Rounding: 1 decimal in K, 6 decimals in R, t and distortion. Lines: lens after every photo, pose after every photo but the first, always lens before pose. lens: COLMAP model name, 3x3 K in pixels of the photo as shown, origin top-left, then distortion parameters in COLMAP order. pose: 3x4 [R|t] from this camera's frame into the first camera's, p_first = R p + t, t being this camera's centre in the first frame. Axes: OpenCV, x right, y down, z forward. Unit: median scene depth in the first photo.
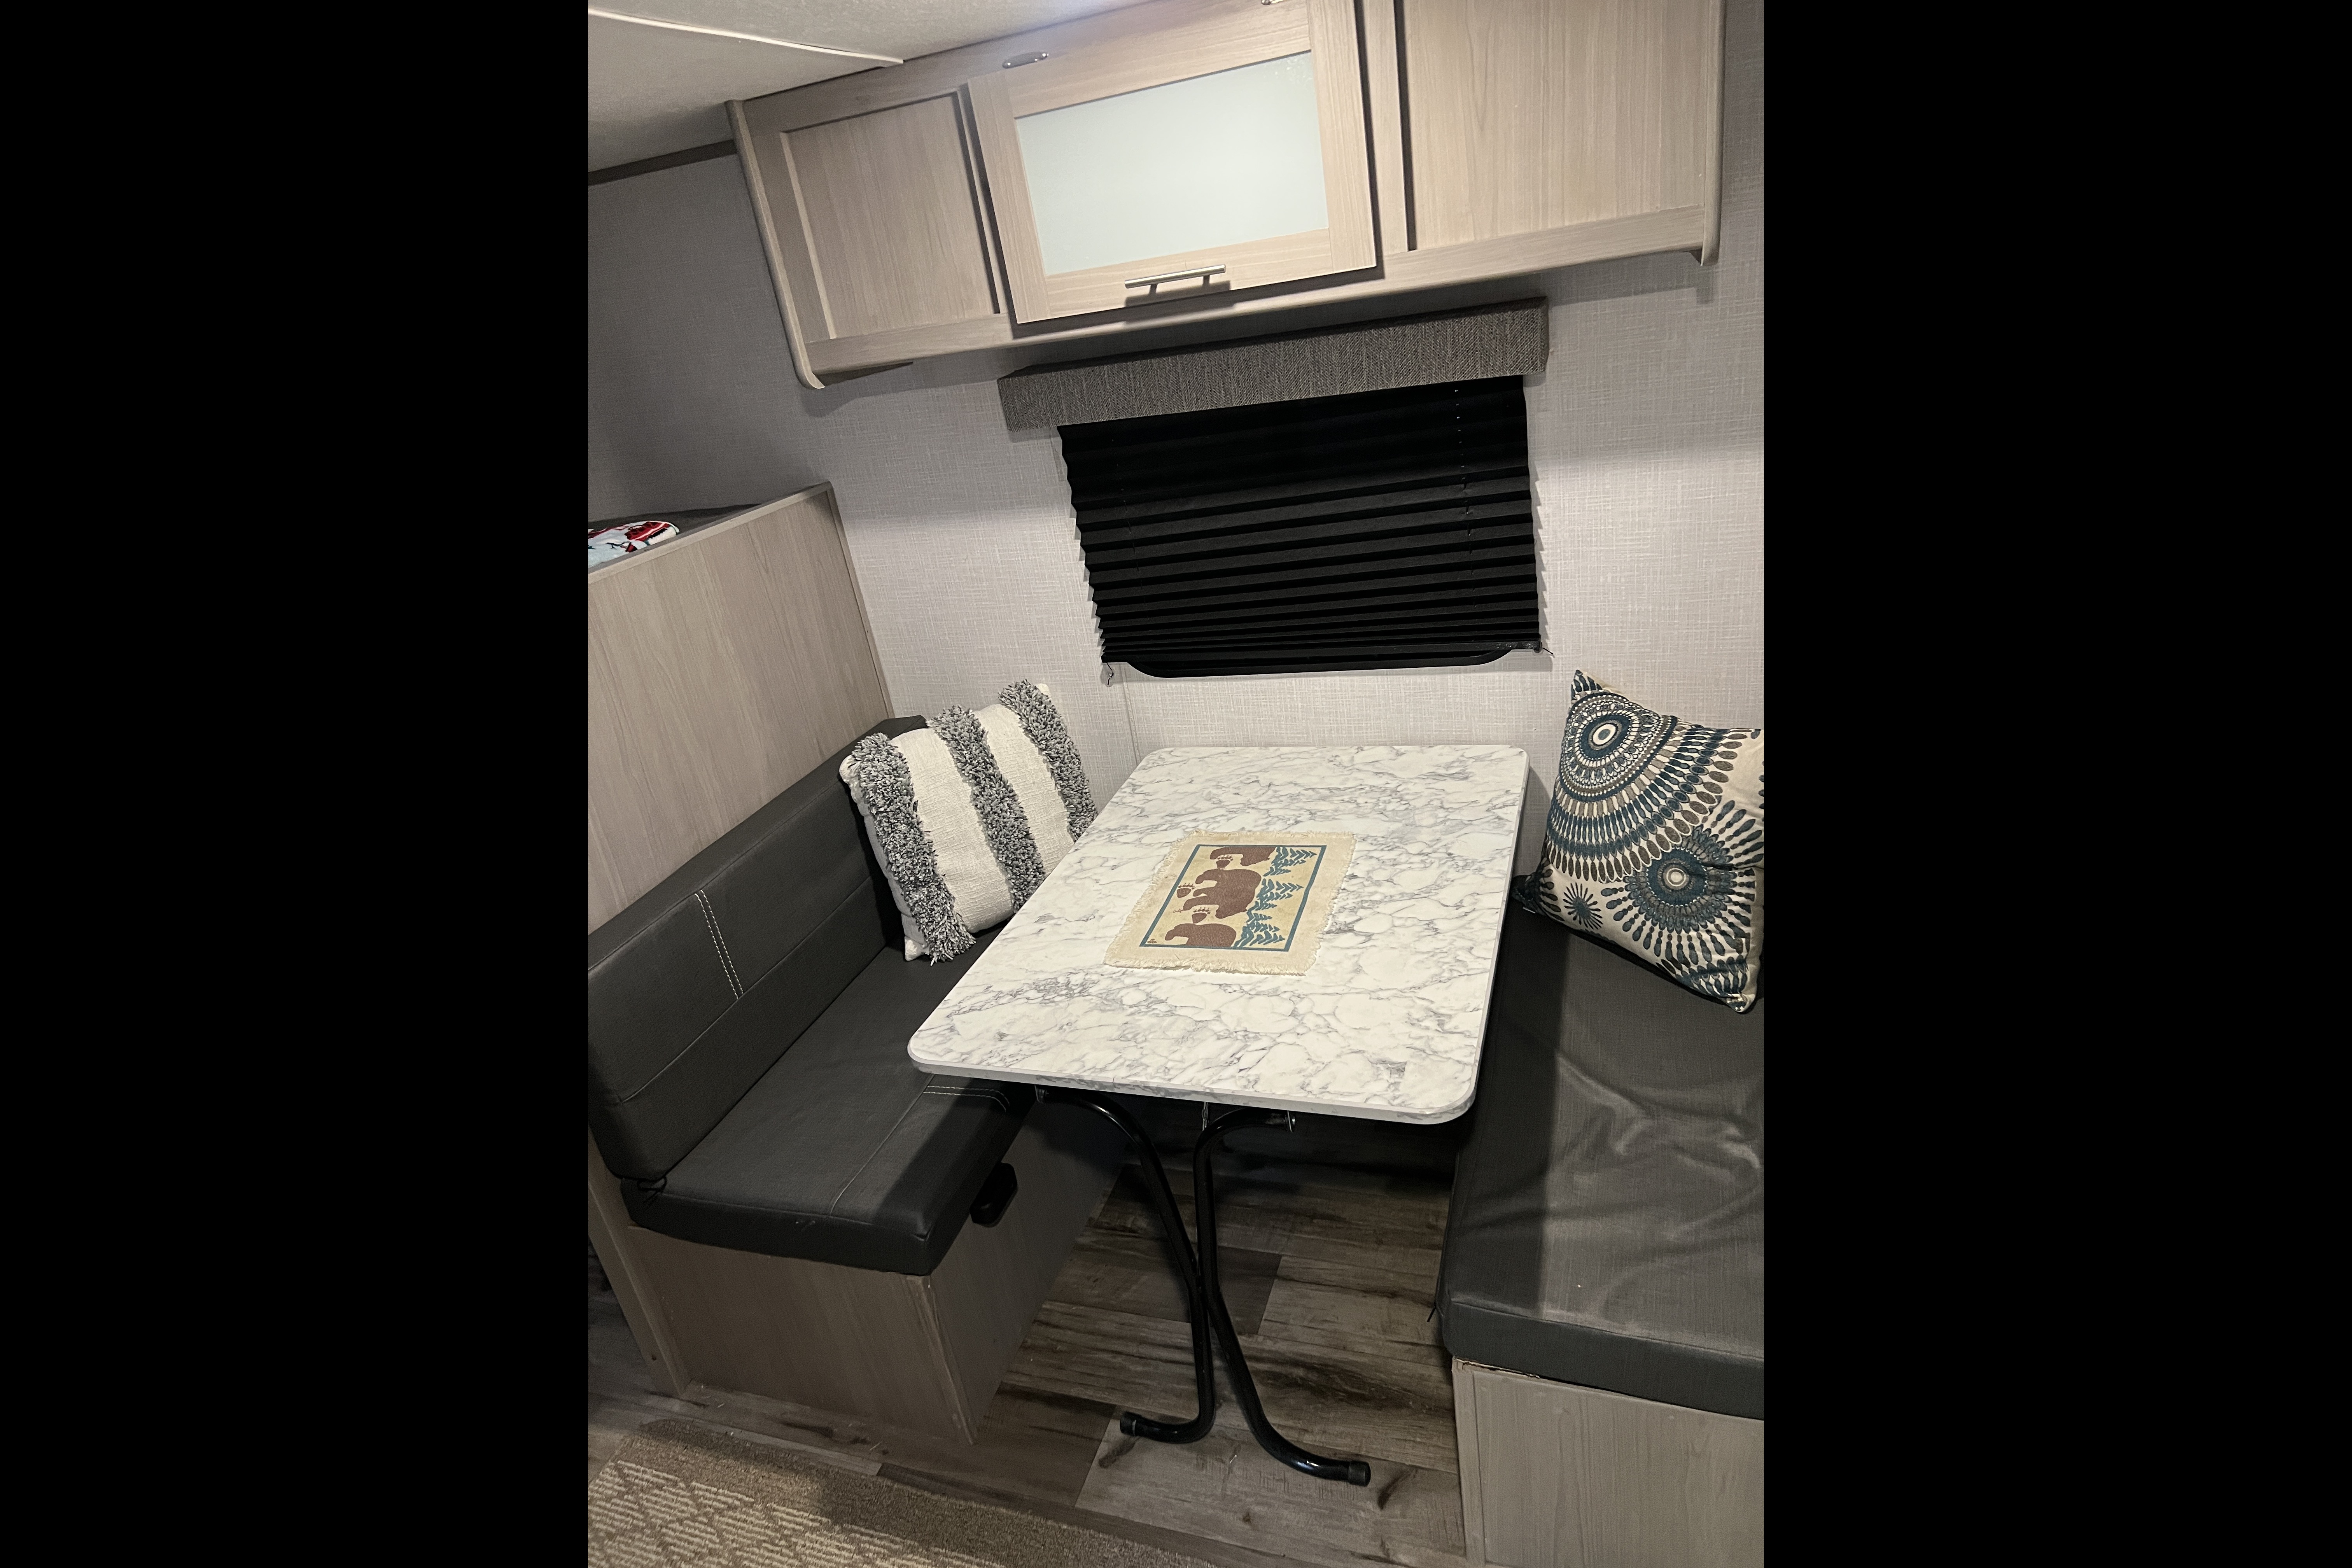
lens RADIAL K [[1197.1, 0, 1171.4], [0, 1197.1, 767.1], [0, 0, 1]] dist [0.016641, -0.007509]
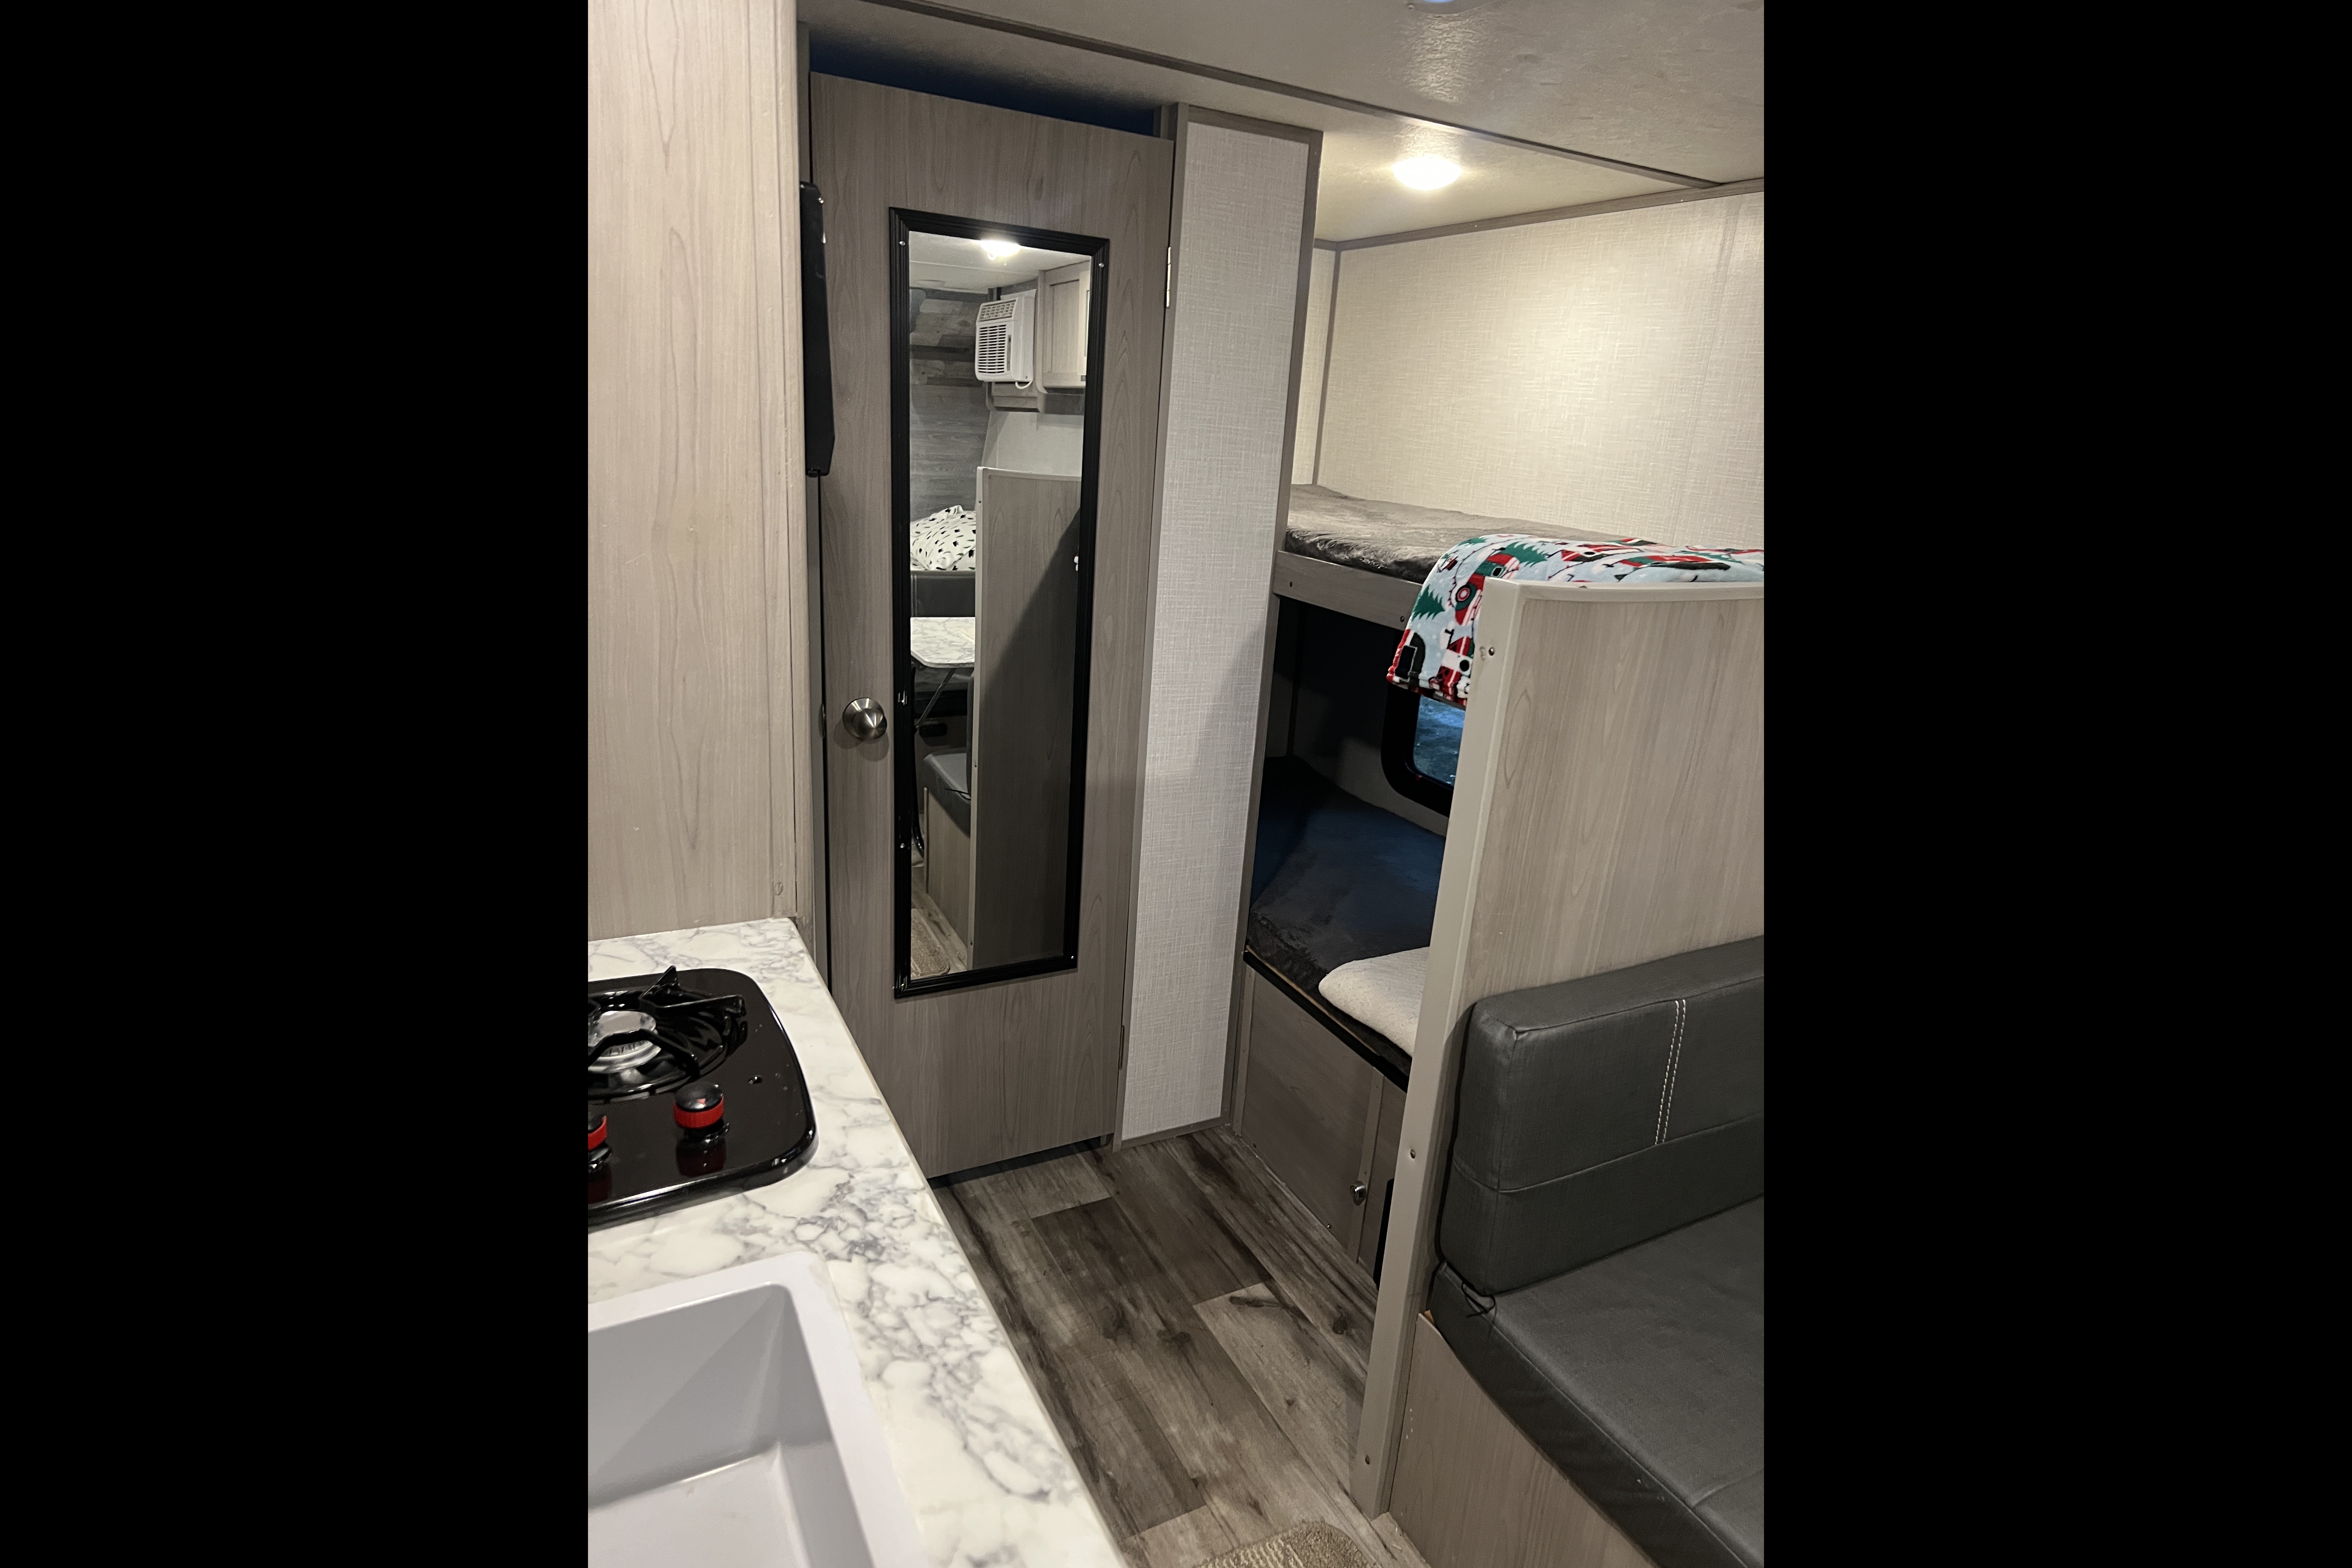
lens RADIAL K [[1197.1, 0, 1185.1], [0, 1197.1, 798.0], [0, 0, 1]] dist [0.016641, -0.007509]
pose [[0.715452, 0.395609, -0.575866, -0.223036], [-0.427232, 0.899905, 0.087427, 0.053436], [0.552811, 0.183478, 0.812856, 0.158427]]
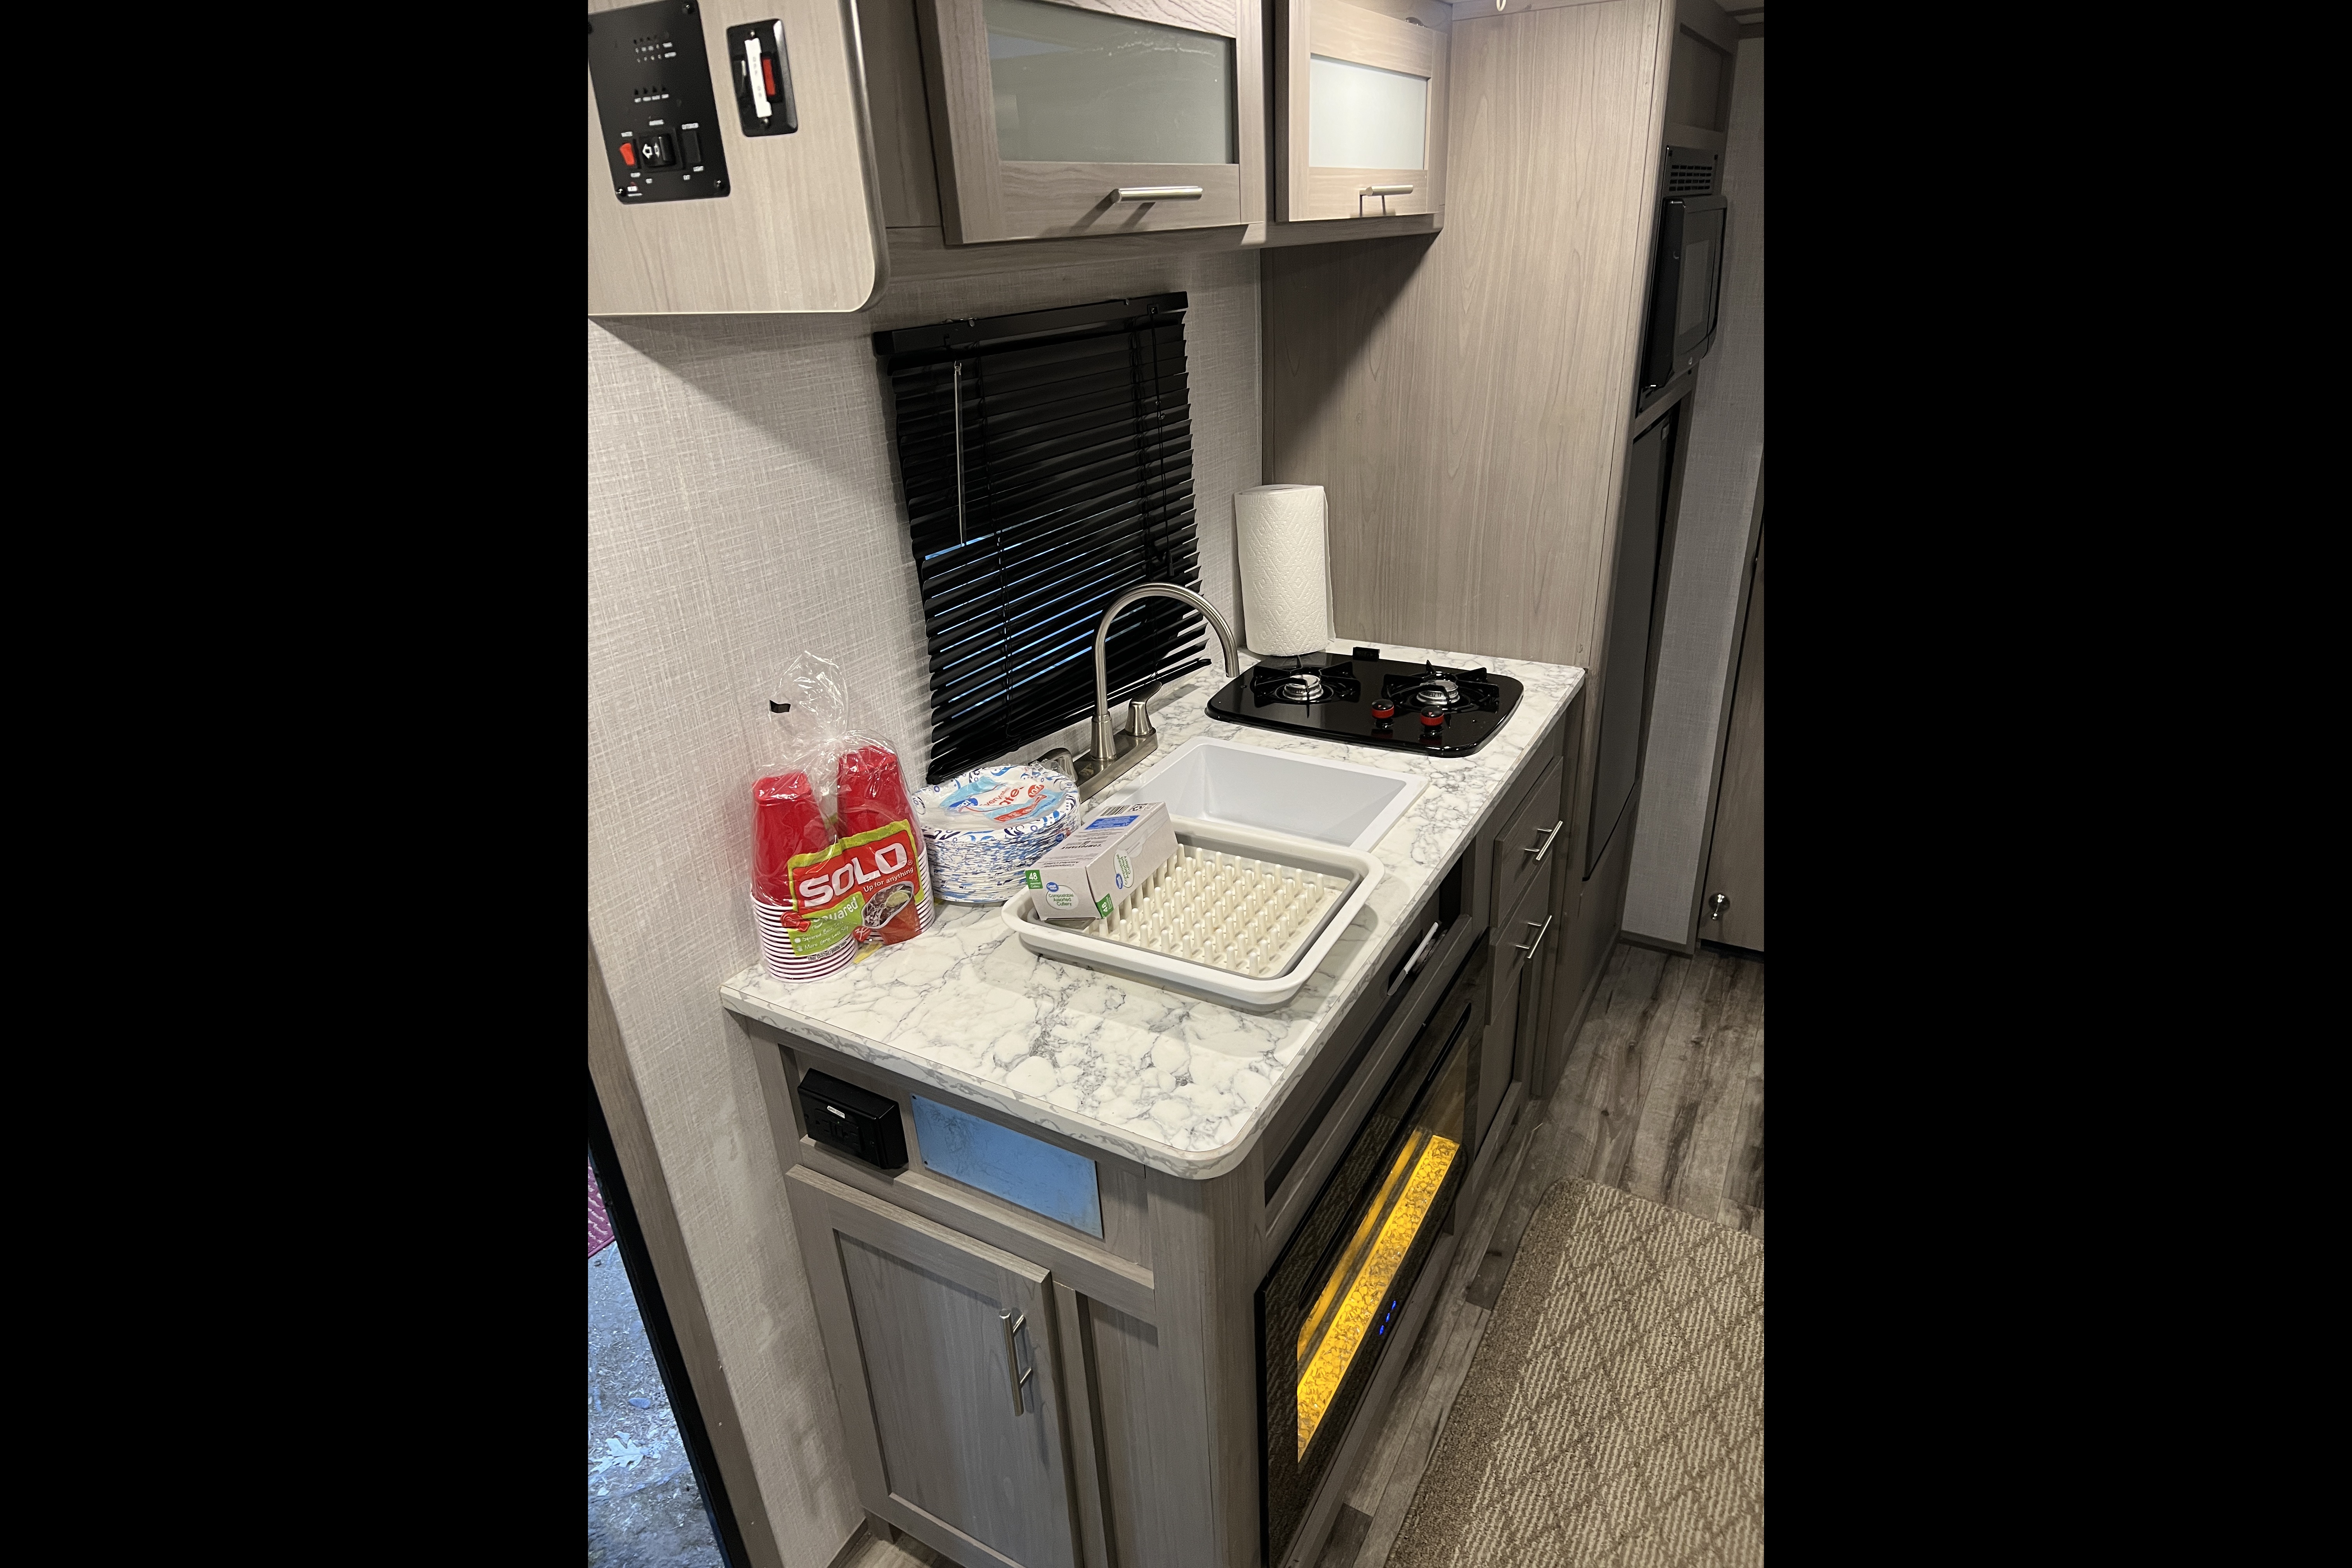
lens RADIAL K [[1197.1, 0, 1163.6], [0, 1197.1, 784.3], [0, 0, 1]] dist [0.016641, -0.007509]
pose [[-0.184411, 0.546291, -0.817043, 0.258336], [-0.307672, 0.757432, 0.575877, -0.156150], [0.933451, 0.357580, 0.028400, 0.244525]]
